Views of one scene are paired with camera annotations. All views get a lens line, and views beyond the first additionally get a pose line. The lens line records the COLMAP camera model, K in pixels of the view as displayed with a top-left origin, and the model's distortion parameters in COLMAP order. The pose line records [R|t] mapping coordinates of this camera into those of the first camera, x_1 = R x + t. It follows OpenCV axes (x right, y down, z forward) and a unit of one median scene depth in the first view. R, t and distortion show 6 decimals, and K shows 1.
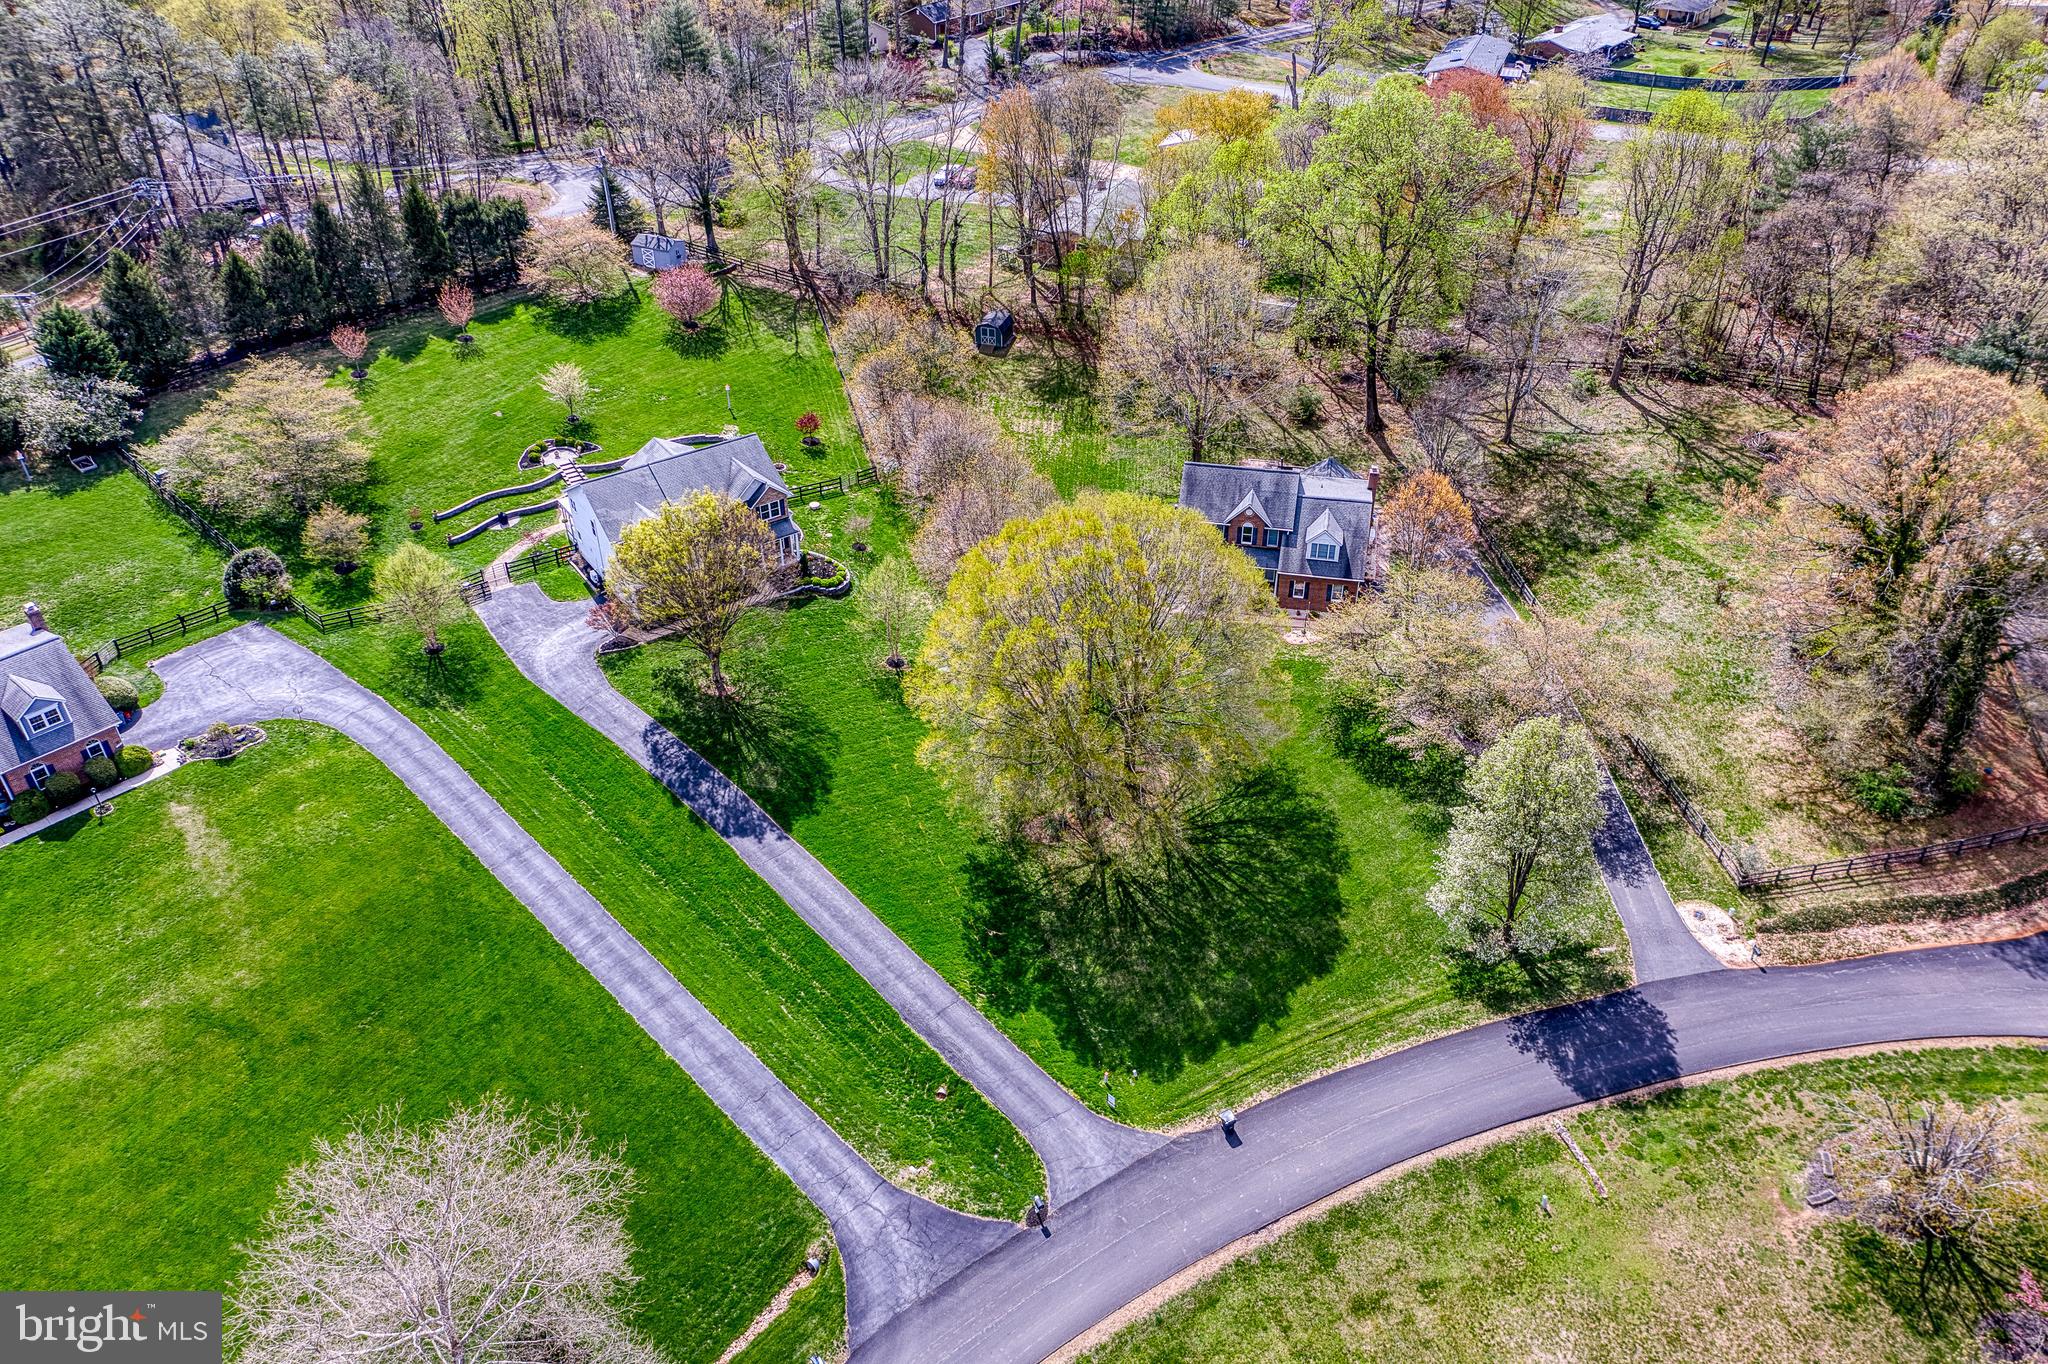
lens RADIAL K [[1547.5, 0, 1019.2], [0, 1547.5, 676.2], [0, 0, 1]] dist [0.074435, 0.029285]
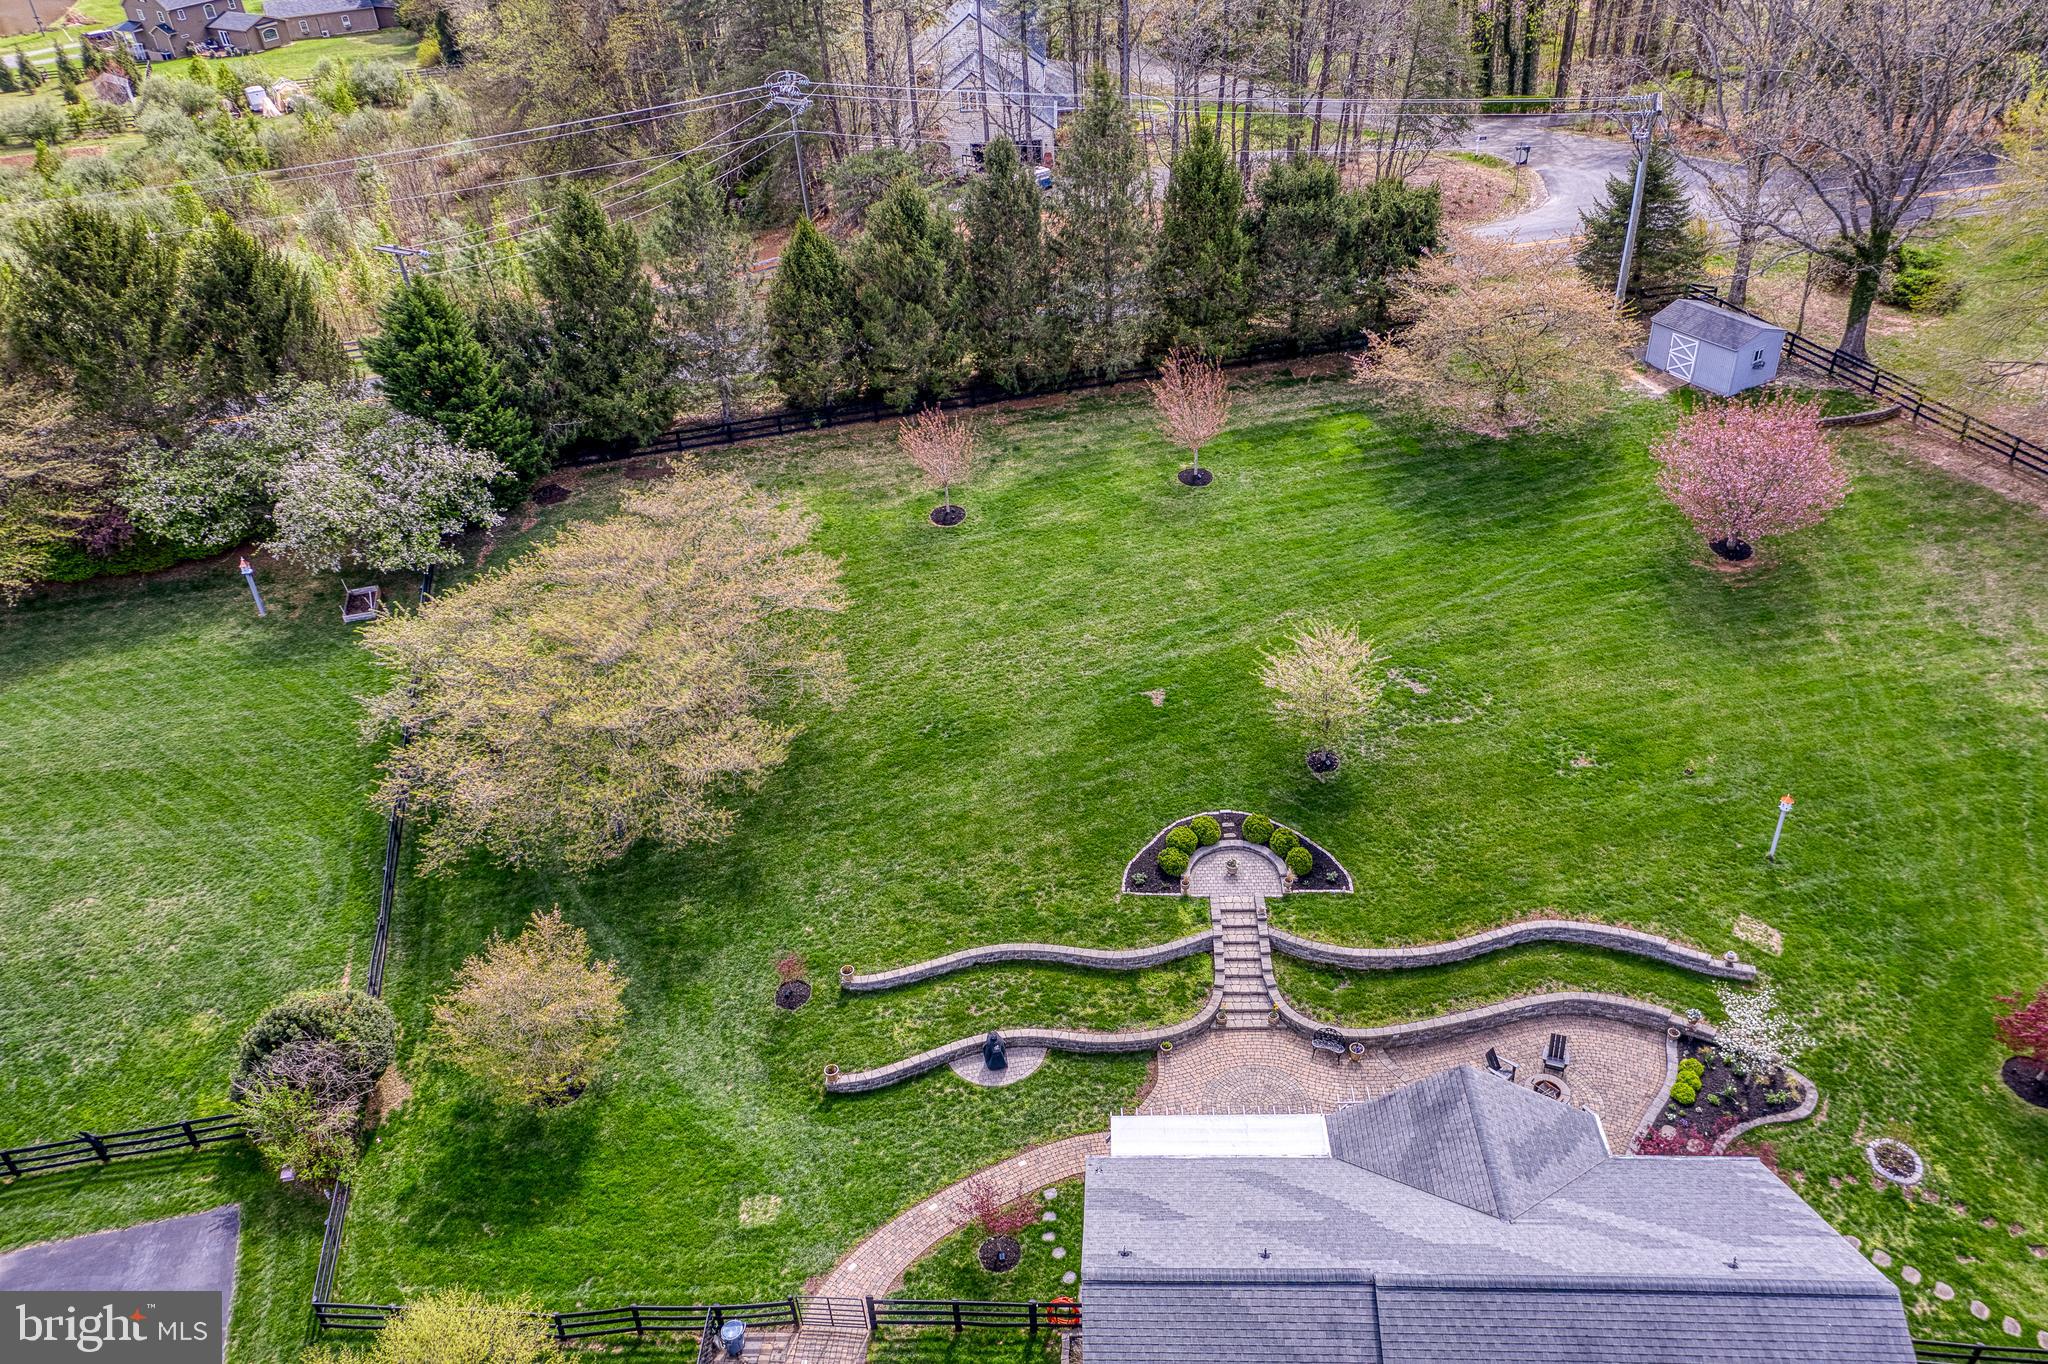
lens RADIAL K [[1575.9, 0, 1020.5], [0, 1575.9, 675.7], [0, 0, 1]] dist [0.085513, 0.007665]
pose [[0.805242, 0.294440, -0.514676, -0.180035], [-0.298342, 0.951311, 0.077460, -0.225808], [0.512424, 0.091175, 0.853879, 0.740870]]
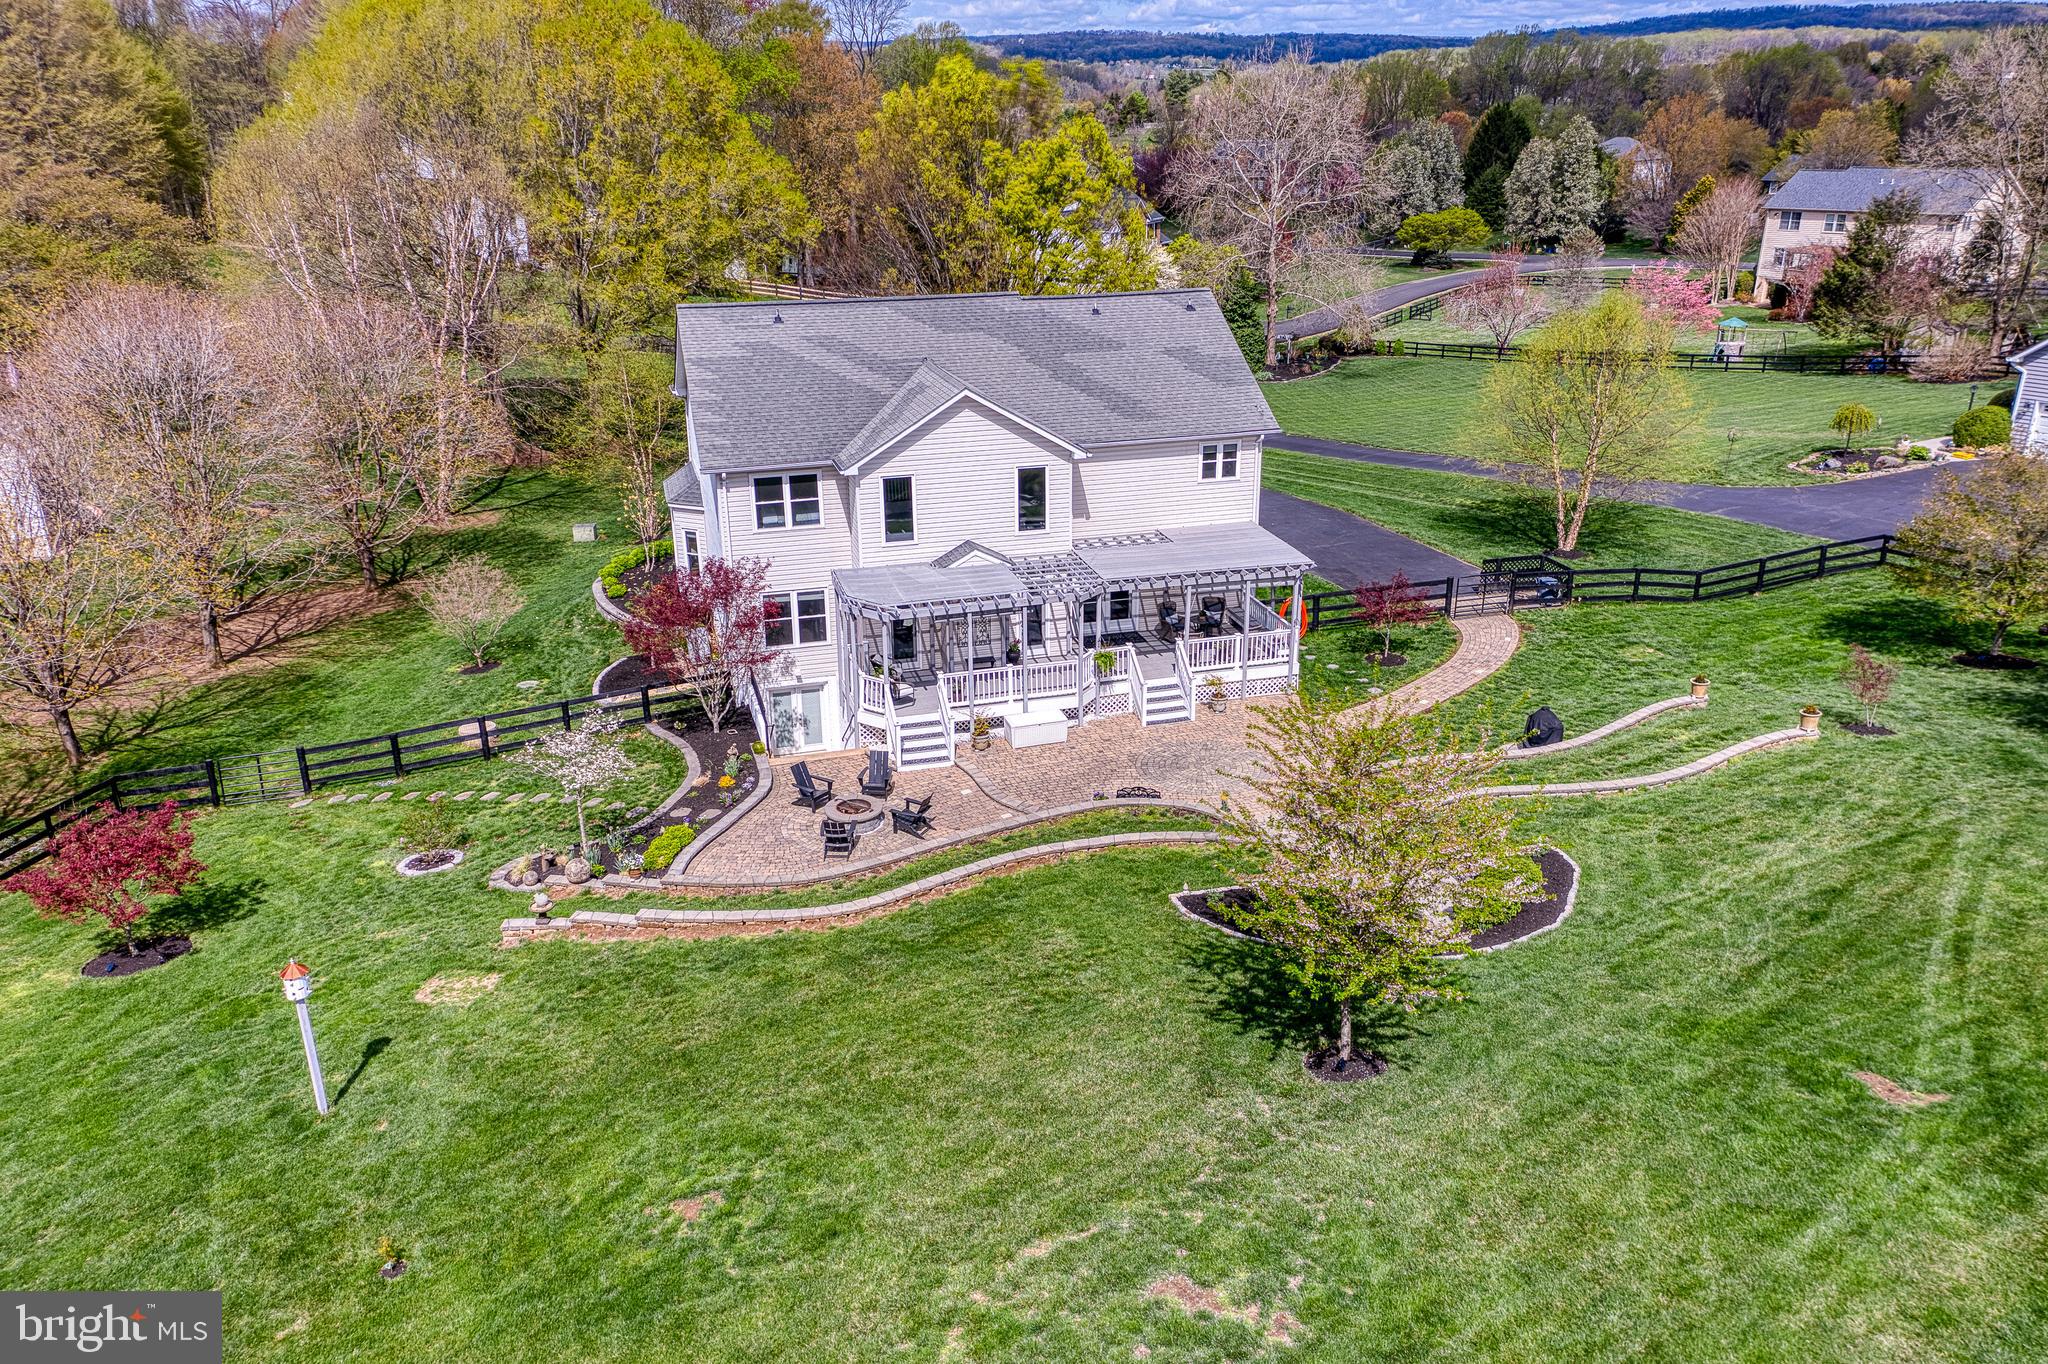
lens RADIAL K [[1547.5, 0, 1019.2], [0, 1547.5, 676.2], [0, 0, 1]] dist [0.074435, 0.029285]
pose [[-0.946710, -0.096415, 0.307318, -0.350434], [0.202201, 0.564786, 0.800082, -0.364302], [-0.250709, 0.819586, -0.515194, 1.235556]]
